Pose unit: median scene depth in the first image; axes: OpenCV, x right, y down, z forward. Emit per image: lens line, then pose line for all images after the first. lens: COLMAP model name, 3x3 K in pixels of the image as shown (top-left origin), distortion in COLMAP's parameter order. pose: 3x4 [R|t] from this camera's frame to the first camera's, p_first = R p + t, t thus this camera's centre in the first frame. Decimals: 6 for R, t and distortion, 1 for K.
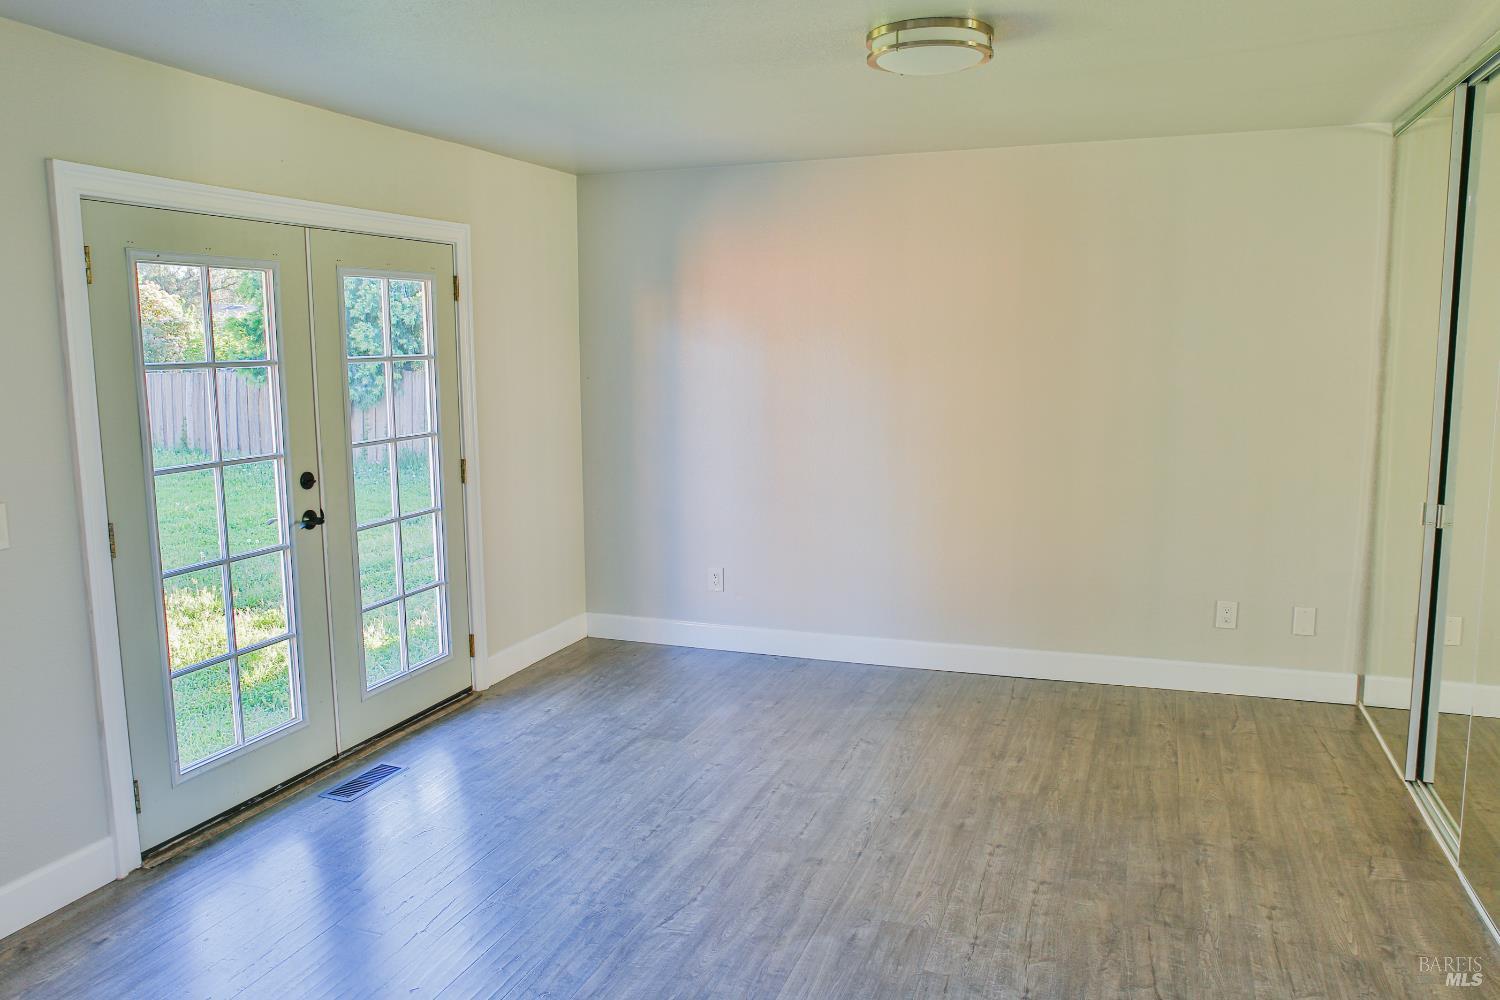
lens RADIAL K [[1120.1, 0, 730.5], [0, 1120.1, 493.6], [0, 0, 1]] dist [-0.051300, 0.032633]
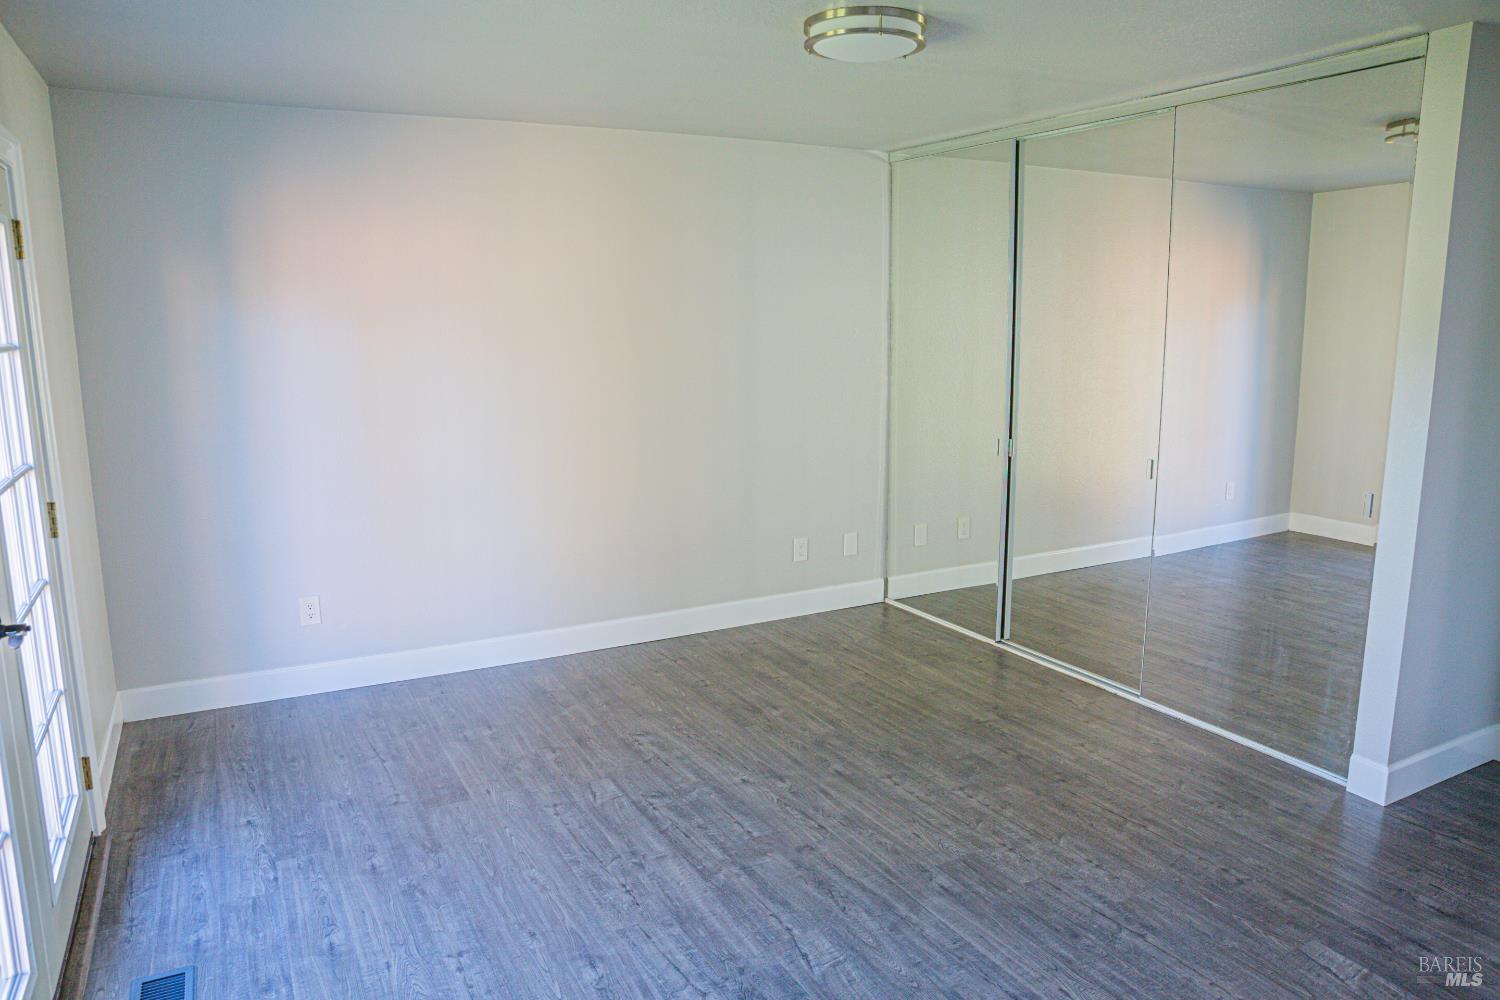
lens RADIAL K [[1040.6, 0, 762.4], [0, 1040.6, 495.9], [0, 0, 1]] dist [-0.095872, 0.017986]
pose [[0.642699, -0.121968, 0.756348, -0.521731], [0.098654, 0.992202, 0.076171, -0.047558], [-0.759741, 0.025662, 0.649720, 0.368585]]
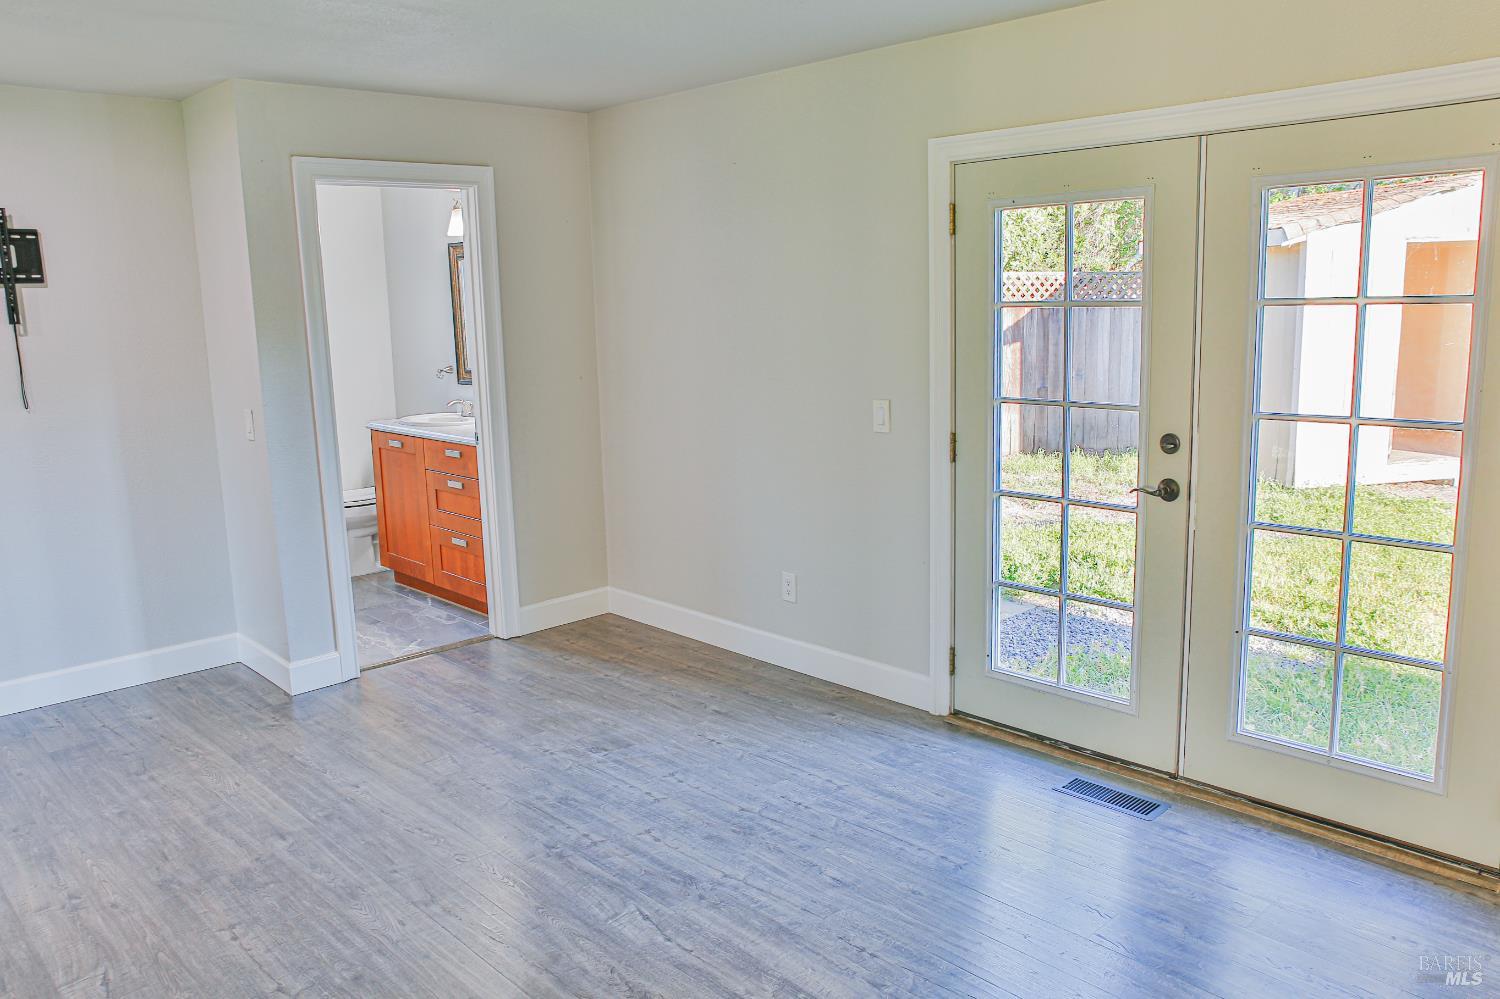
lens RADIAL K [[1120.1, 0, 748.5], [0, 1120.1, 490.4], [0, 0, 1]] dist [-0.051300, 0.032633]
pose [[-0.434910, 0.176278, -0.883051, 0.524822], [-0.089632, 0.967307, 0.237242, -0.153085], [0.896002, 0.182328, -0.404891, 1.088410]]
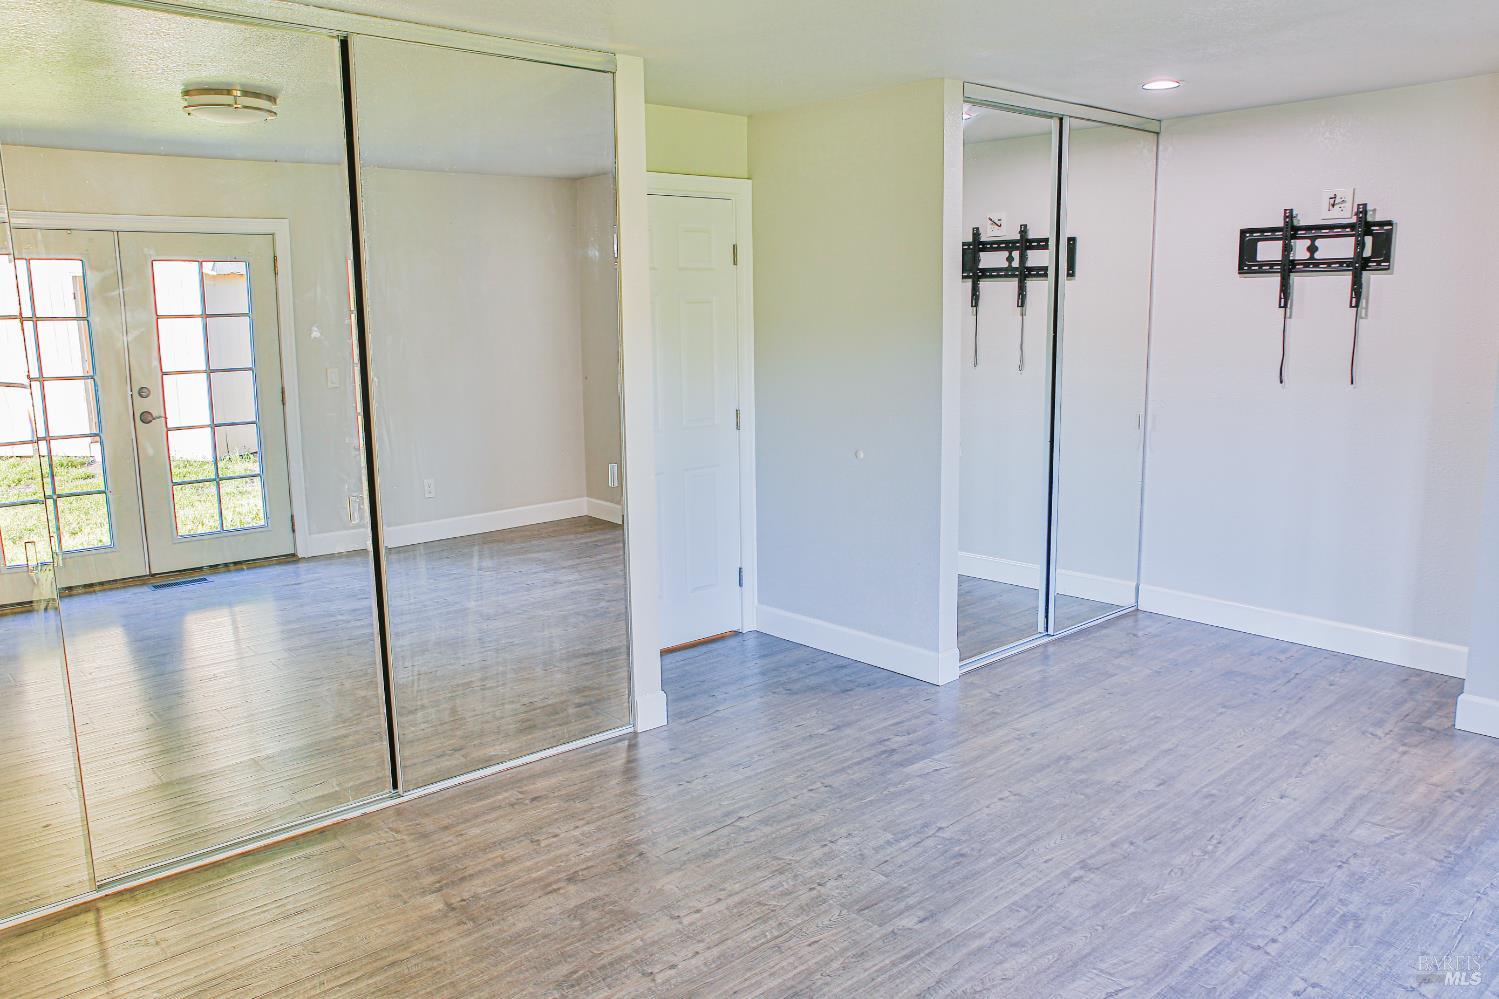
lens RADIAL K [[1119.4, 0, 771.8], [0, 1119.4, 475.0], [0, 0, 1]] dist [-0.051300, 0.032633]
pose [[-0.895939, -0.050229, 0.441329, -0.136232], [0.076987, 0.960987, 0.265663, -0.184791], [-0.437455, 0.271994, -0.857119, 1.346752]]
